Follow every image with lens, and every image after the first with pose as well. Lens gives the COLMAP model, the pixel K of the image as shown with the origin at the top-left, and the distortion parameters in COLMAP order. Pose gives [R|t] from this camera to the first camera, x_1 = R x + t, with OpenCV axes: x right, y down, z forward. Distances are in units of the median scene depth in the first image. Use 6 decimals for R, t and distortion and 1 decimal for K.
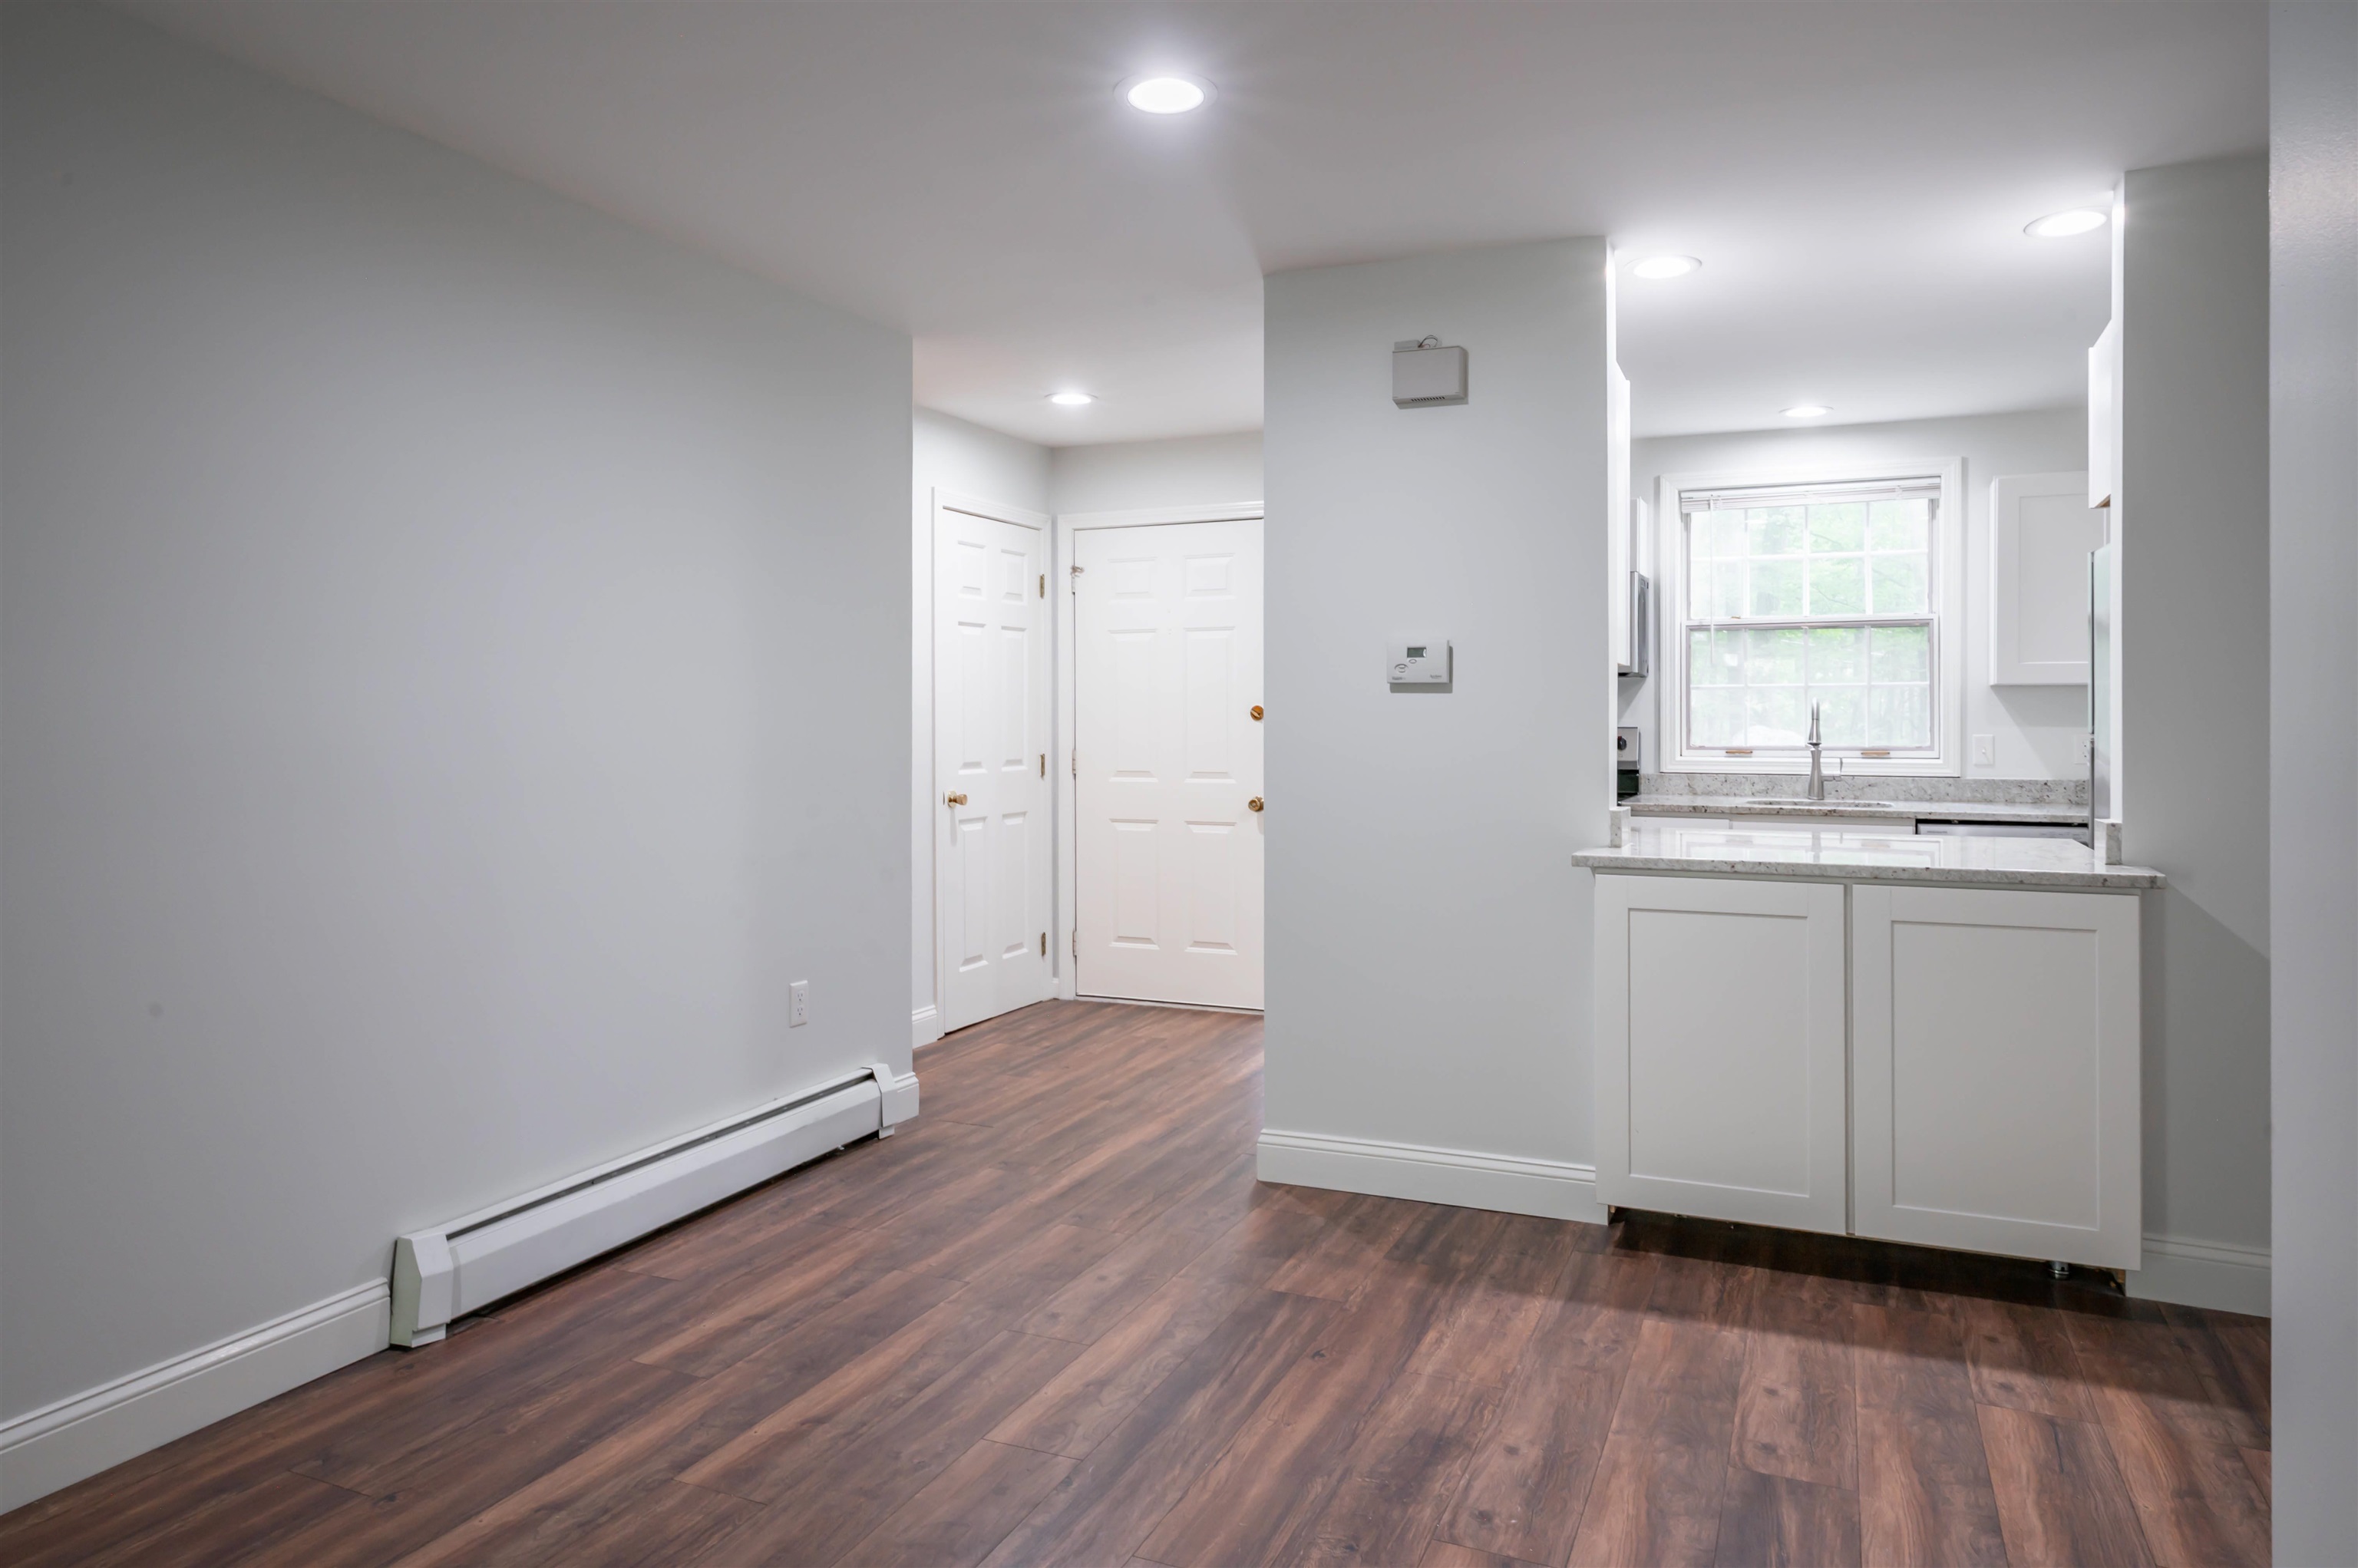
lens RADIAL K [[1477.7, 0, 1180.0], [0, 1477.7, 716.7], [0, 0, 1]] dist [-0.001761, -0.000994]
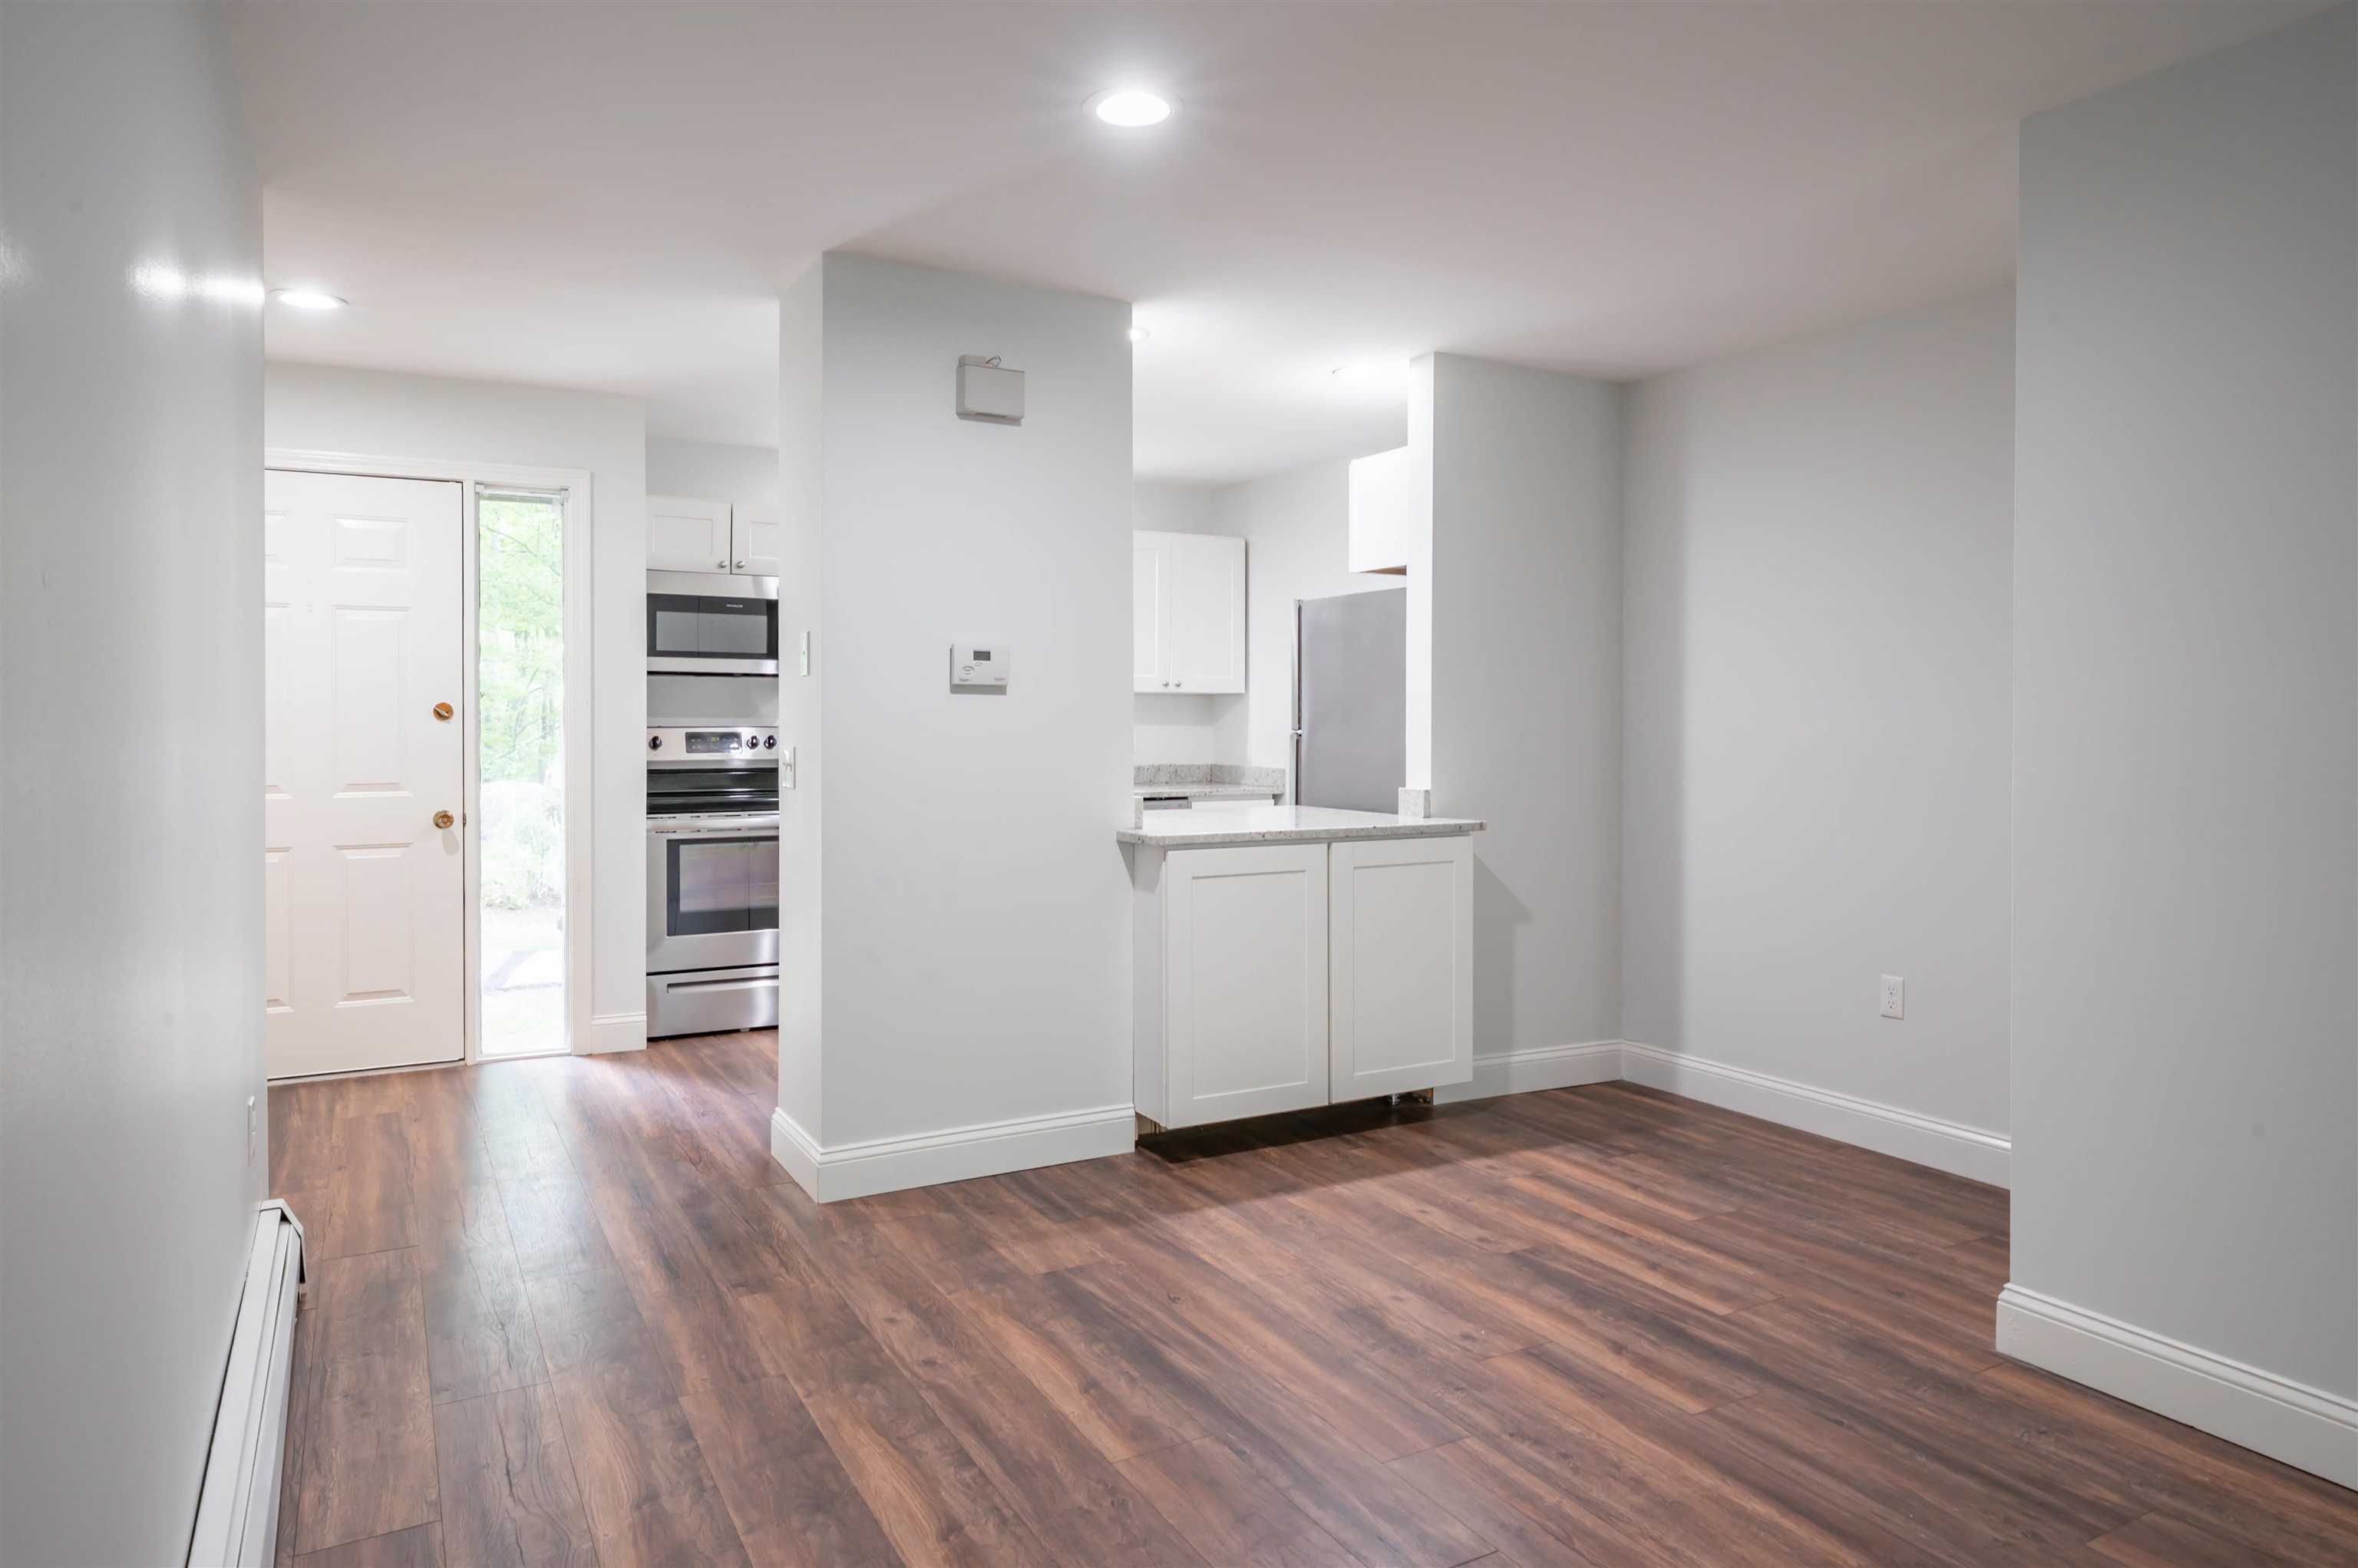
lens RADIAL K [[1456.5, 0, 1181.3], [0, 1456.5, 737.1], [0, 0, 1]] dist [-0.004504, -0.001533]
pose [[0.606262, -0.009504, 0.795208, -0.703102], [-0.002159, 0.999905, 0.013596, -0.000233], [-0.795262, -0.009960, 0.606184, 0.319075]]
